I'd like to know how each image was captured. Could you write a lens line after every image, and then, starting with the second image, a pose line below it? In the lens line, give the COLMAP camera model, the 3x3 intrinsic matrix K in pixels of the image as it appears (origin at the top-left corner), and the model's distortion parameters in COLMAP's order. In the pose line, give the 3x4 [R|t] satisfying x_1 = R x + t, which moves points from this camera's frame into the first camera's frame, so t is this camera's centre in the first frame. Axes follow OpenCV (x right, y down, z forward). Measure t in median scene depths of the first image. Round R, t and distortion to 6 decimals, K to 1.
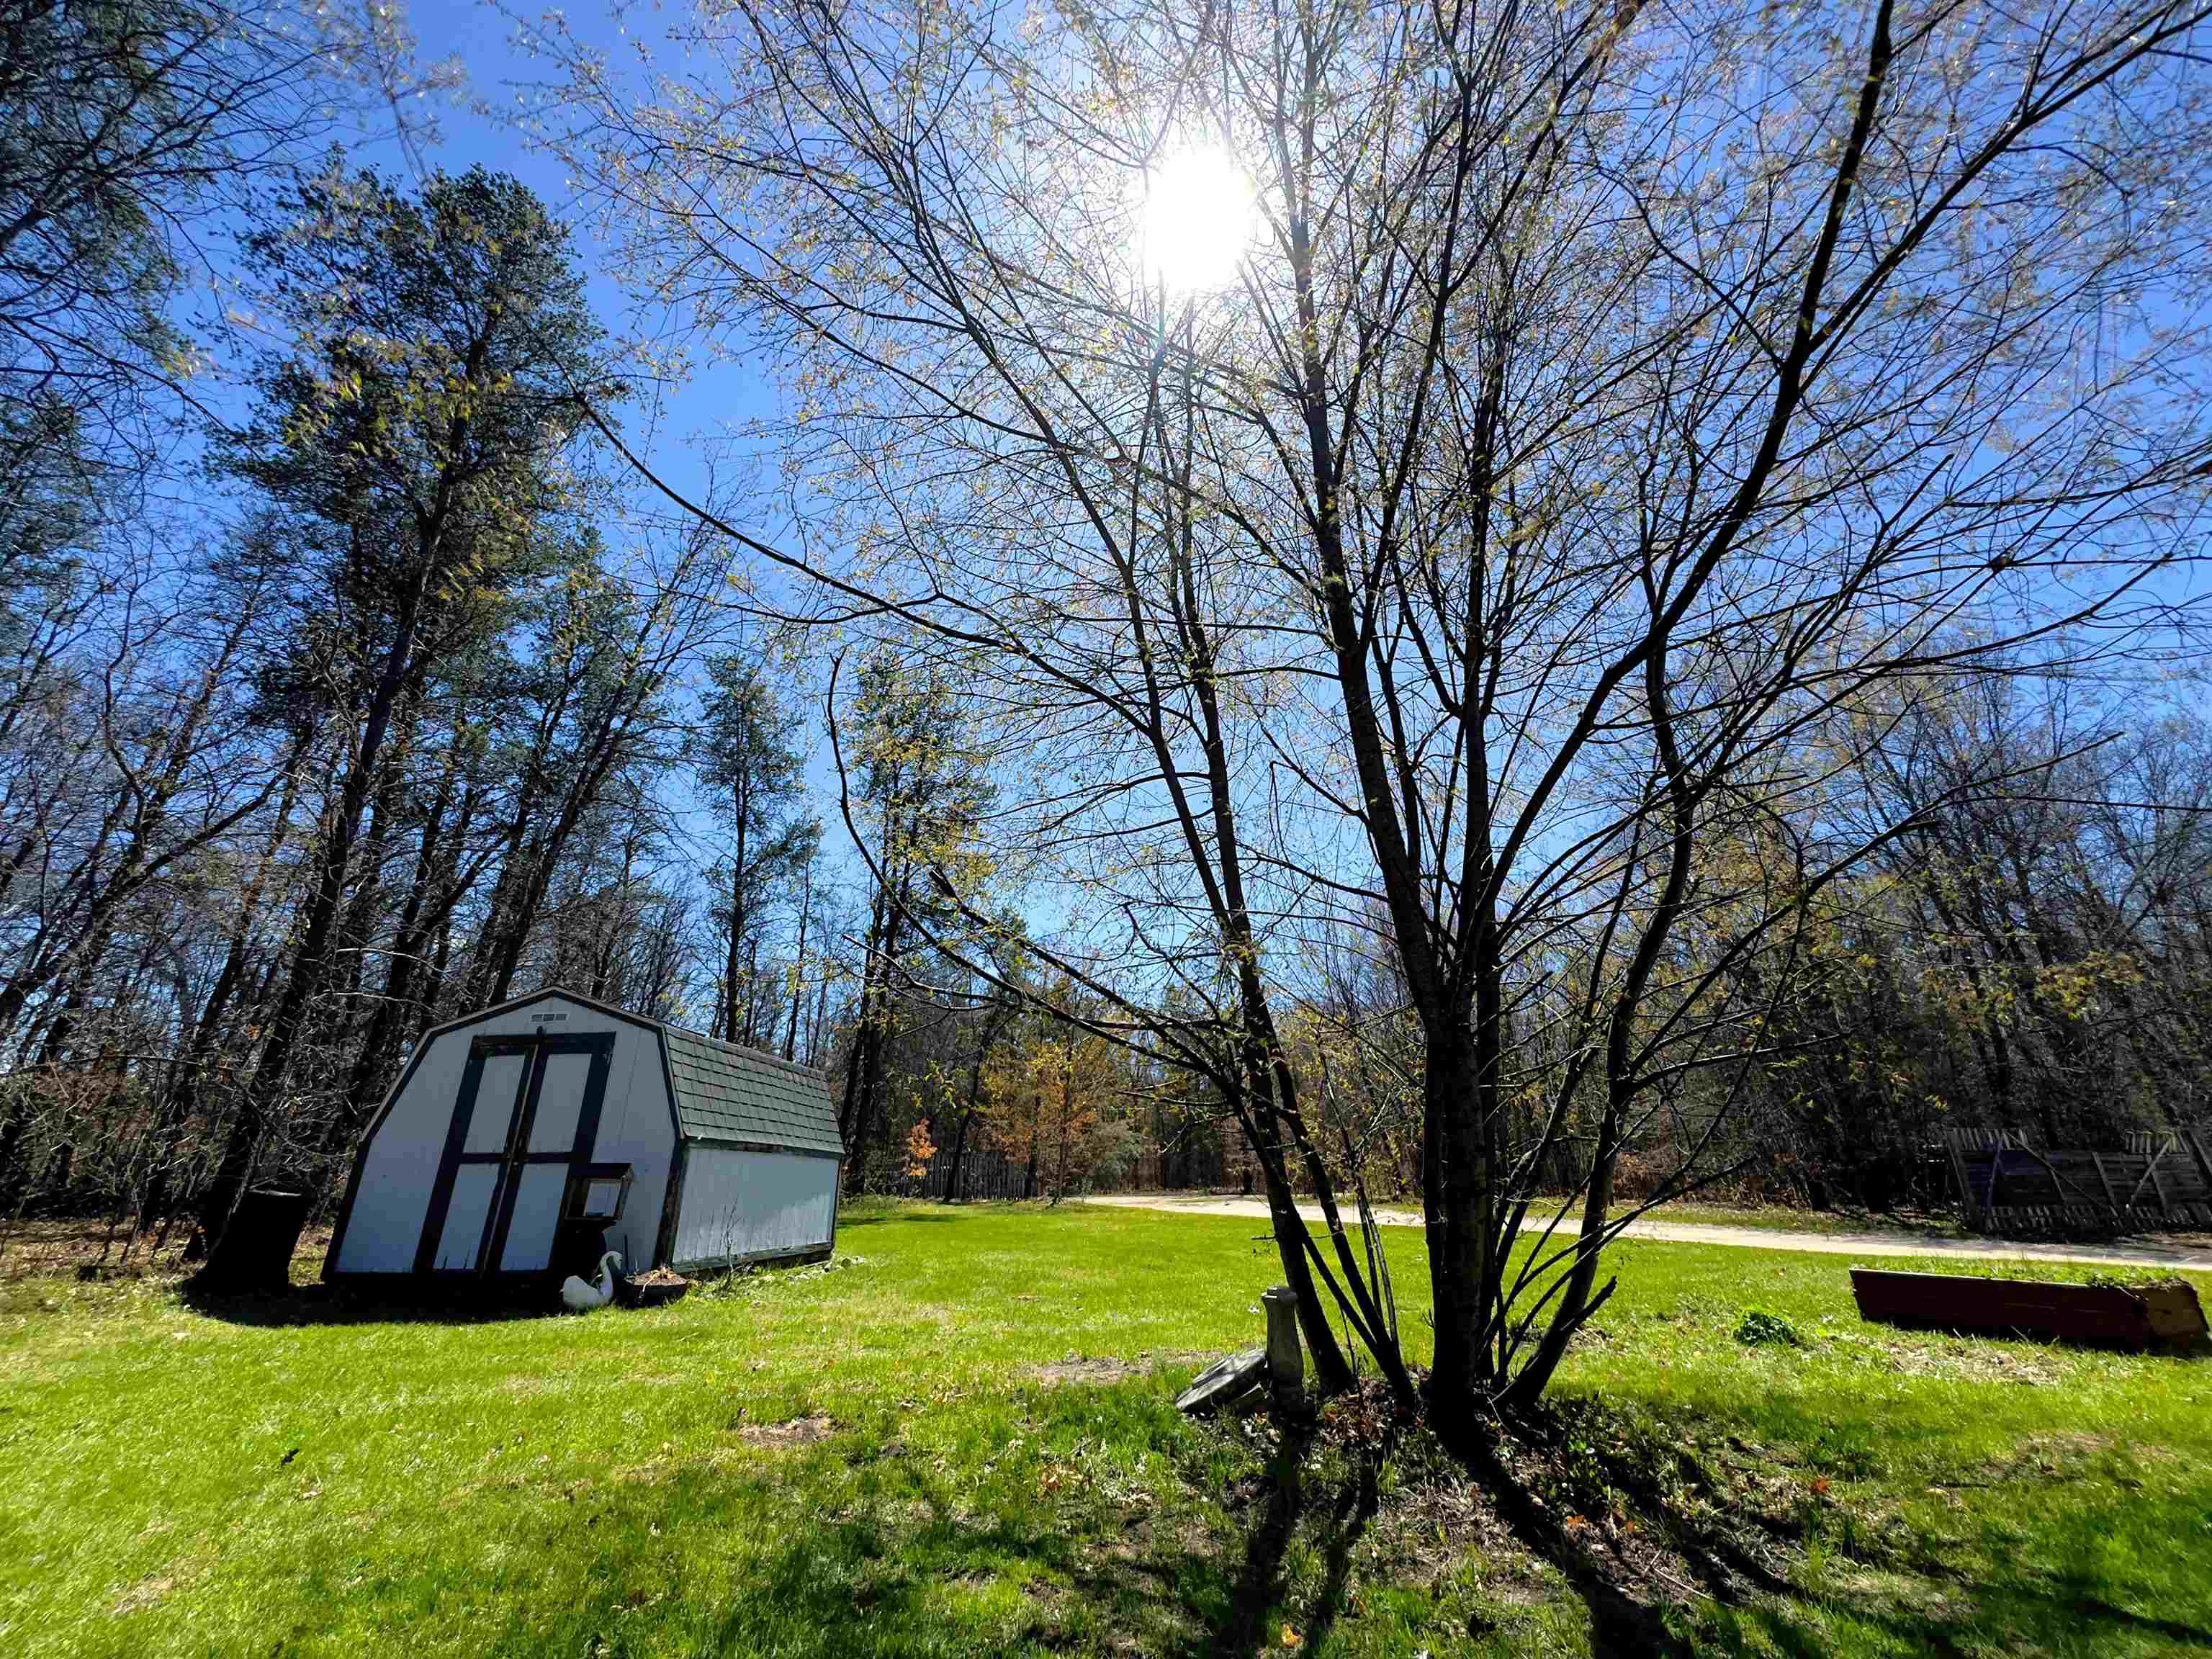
lens RADIAL K [[882.0, 0, 1117.5], [0, 882.0, 825.5], [0, 0, 1]] dist [0.000101, -0.000257]
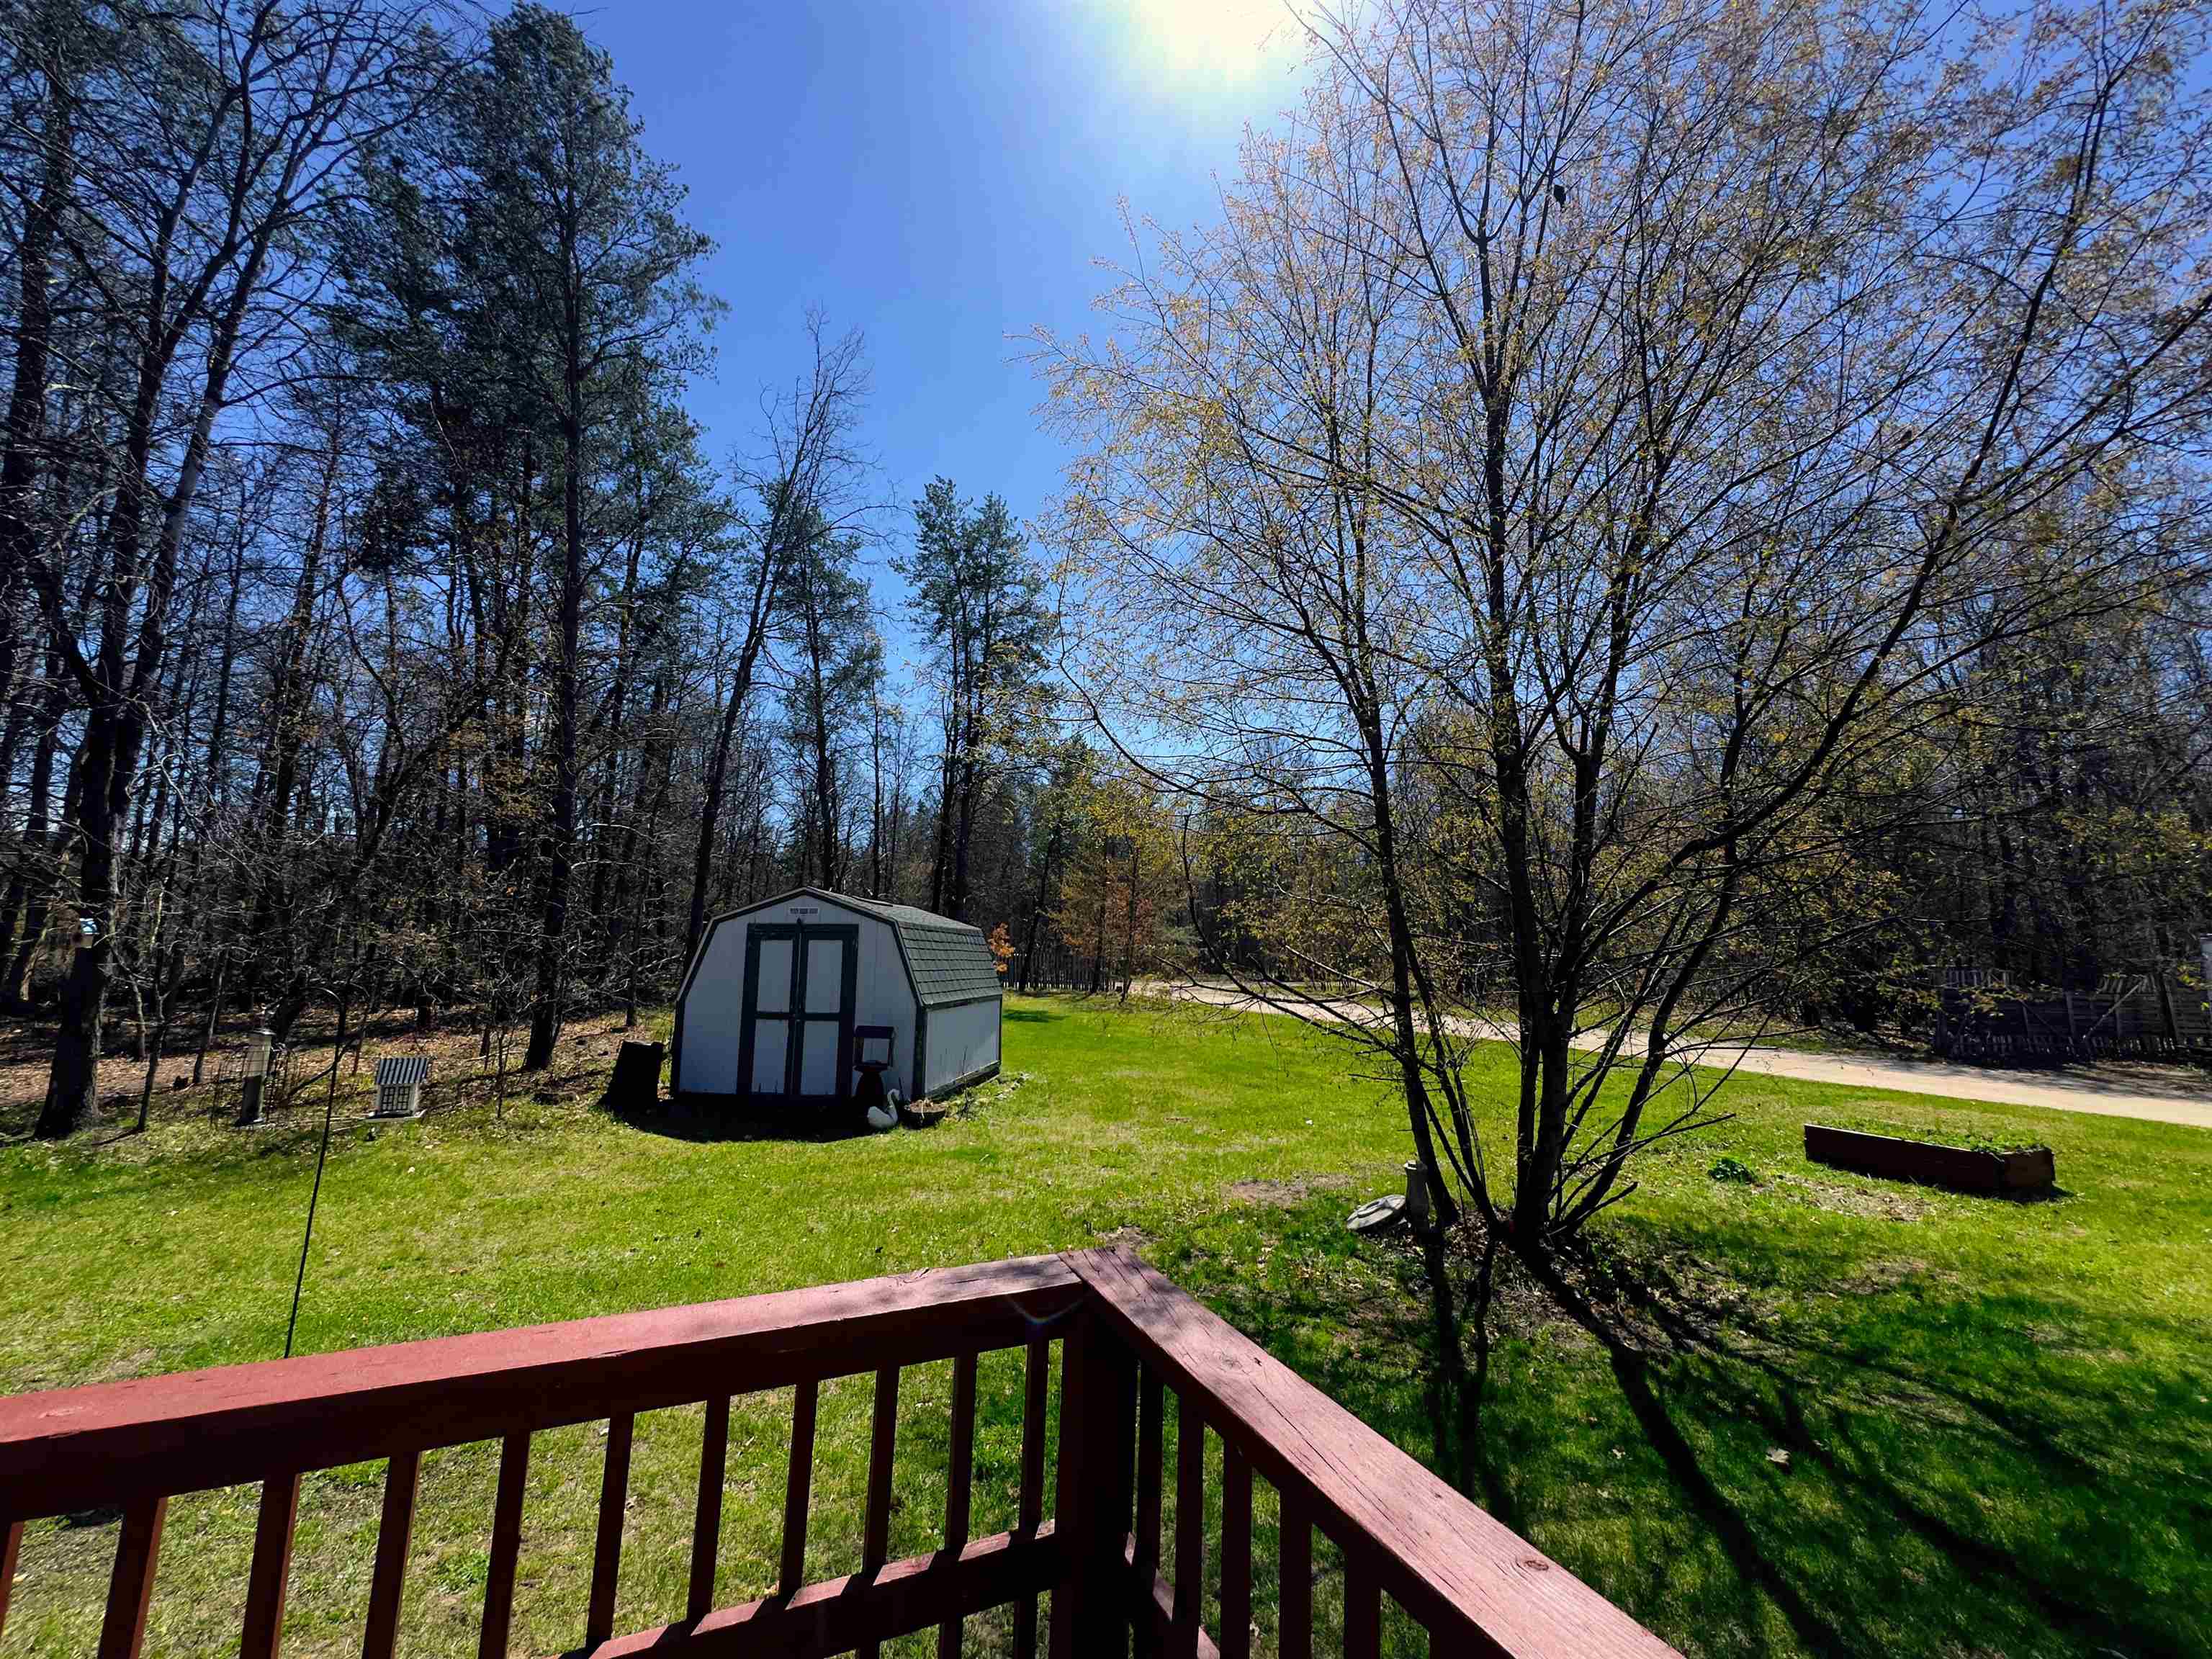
lens RADIAL K [[883.8, 0, 1099.1], [0, 883.8, 791.1], [0, 0, 1]] dist [0.001124, -0.000077]
pose [[0.998898, 0.006361, -0.046493, -0.157333], [0.003238, 0.979063, 0.203533, -0.228418], [0.046814, -0.203459, 0.977964, -0.226208]]
